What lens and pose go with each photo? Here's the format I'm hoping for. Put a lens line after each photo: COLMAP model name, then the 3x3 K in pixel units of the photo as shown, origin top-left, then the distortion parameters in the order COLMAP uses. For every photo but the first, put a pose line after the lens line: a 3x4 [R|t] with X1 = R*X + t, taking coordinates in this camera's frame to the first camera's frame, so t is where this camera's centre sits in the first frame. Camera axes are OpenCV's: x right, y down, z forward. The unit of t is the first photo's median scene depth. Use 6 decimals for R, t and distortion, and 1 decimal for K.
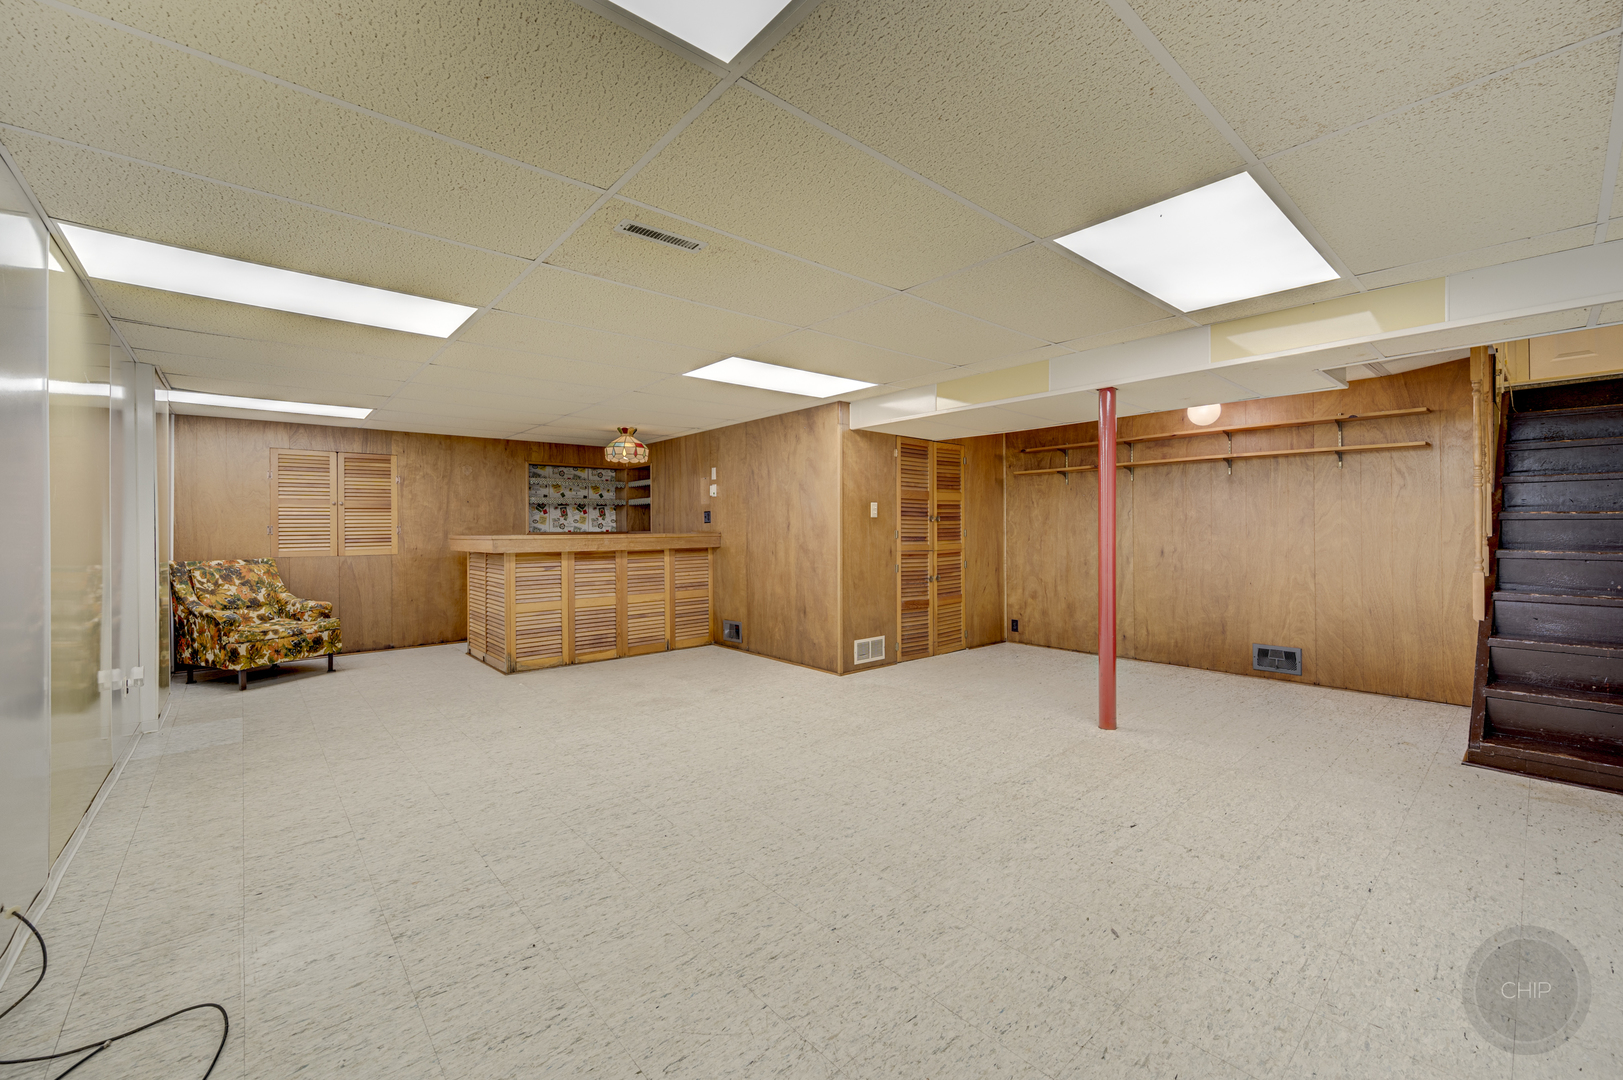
lens RADIAL K [[650.1, 0, 815.0], [0, 650.1, 522.7], [0, 0, 1]] dist [-0.000310, -0.000313]
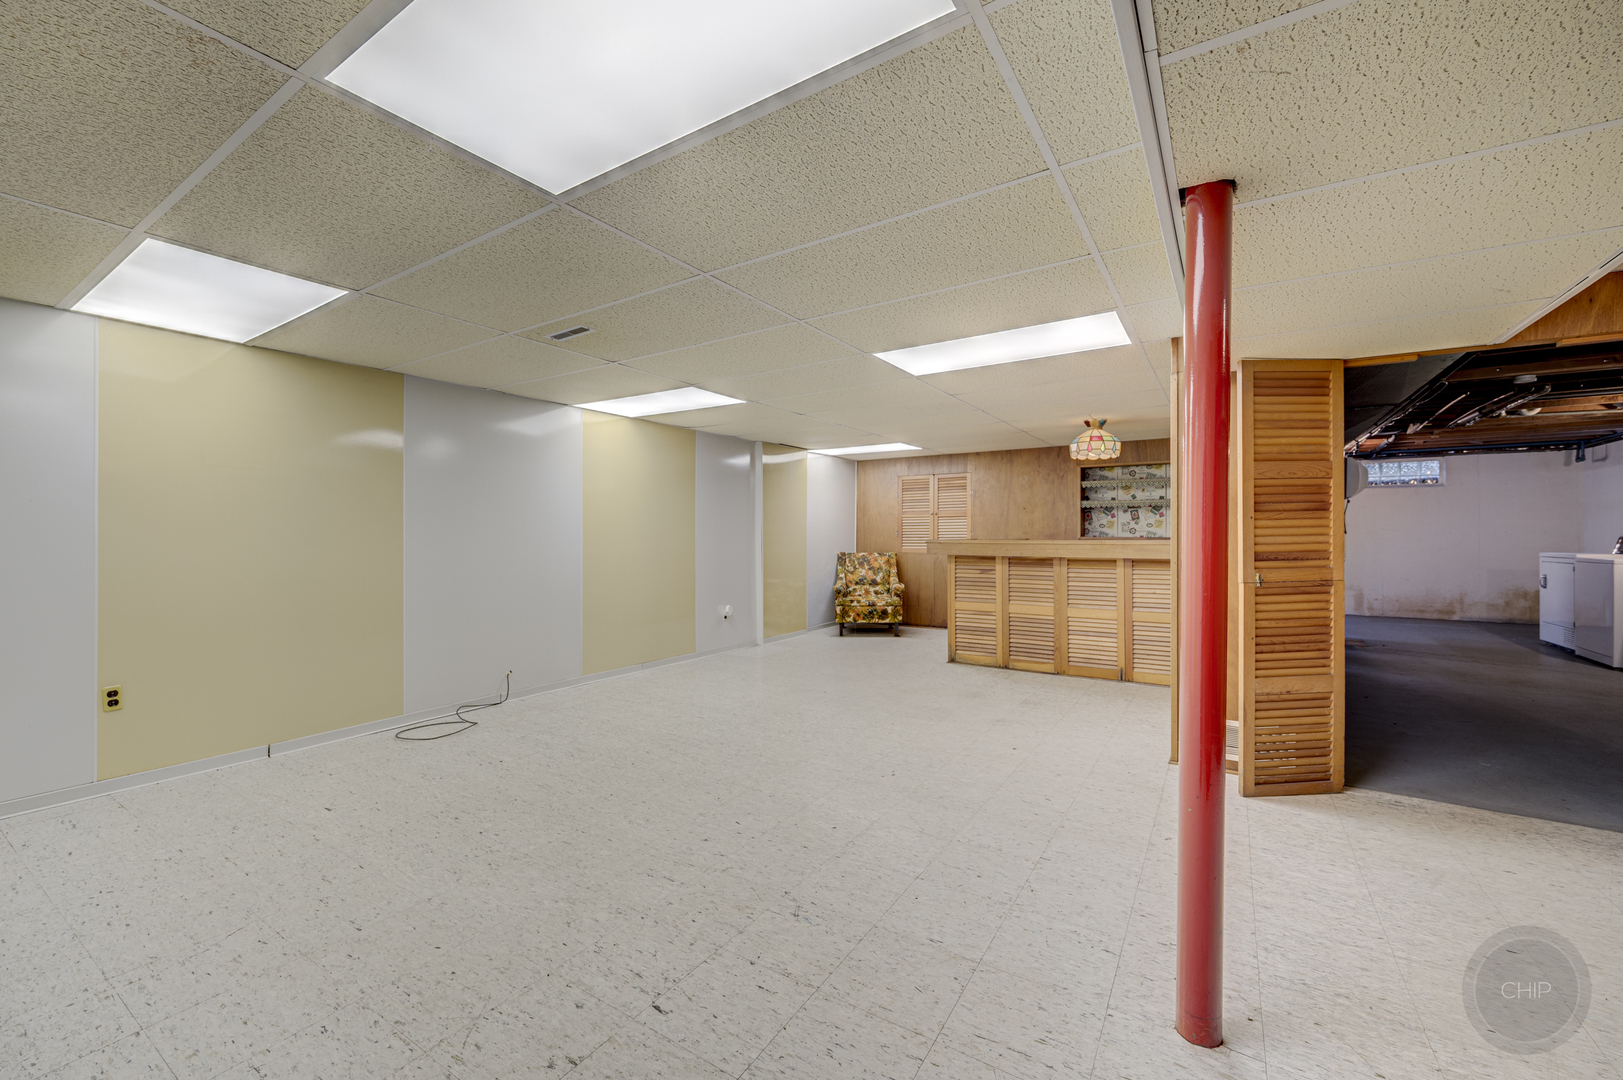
lens RADIAL K [[648.0, 0, 816.0], [0, 648.0, 532.4], [0, 0, 1]] dist [-0.001633, -0.000193]
pose [[0.280823, 0.004286, -0.959750, 0.486531], [0.005963, 0.999963, 0.006210, -0.000750], [0.959741, -0.007467, 0.280787, 0.416566]]
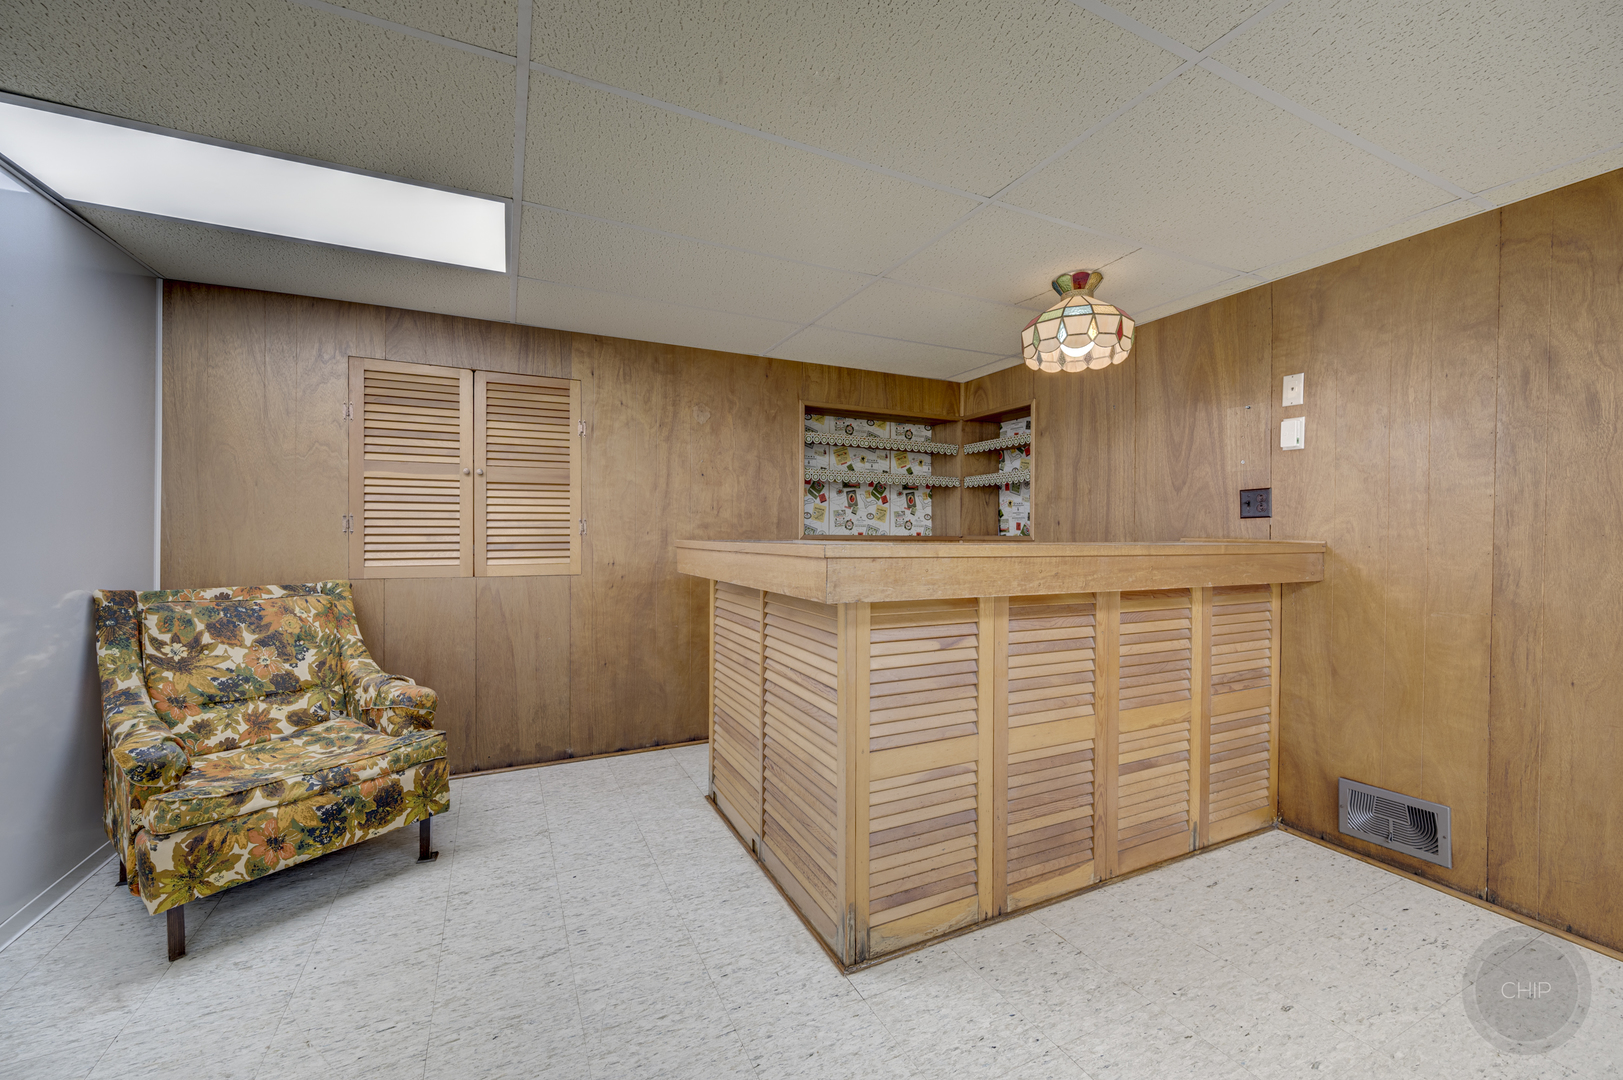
lens RADIAL K [[639.3, 0, 812.4], [0, 639.3, 538.9], [0, 0, 1]] dist [-0.000680, 0.000097]
pose [[0.964633, 0.015799, -0.263123, -0.366528], [-0.011116, 0.999752, 0.019276, 0.009797], [0.263362, -0.015670, 0.964570, 0.617777]]
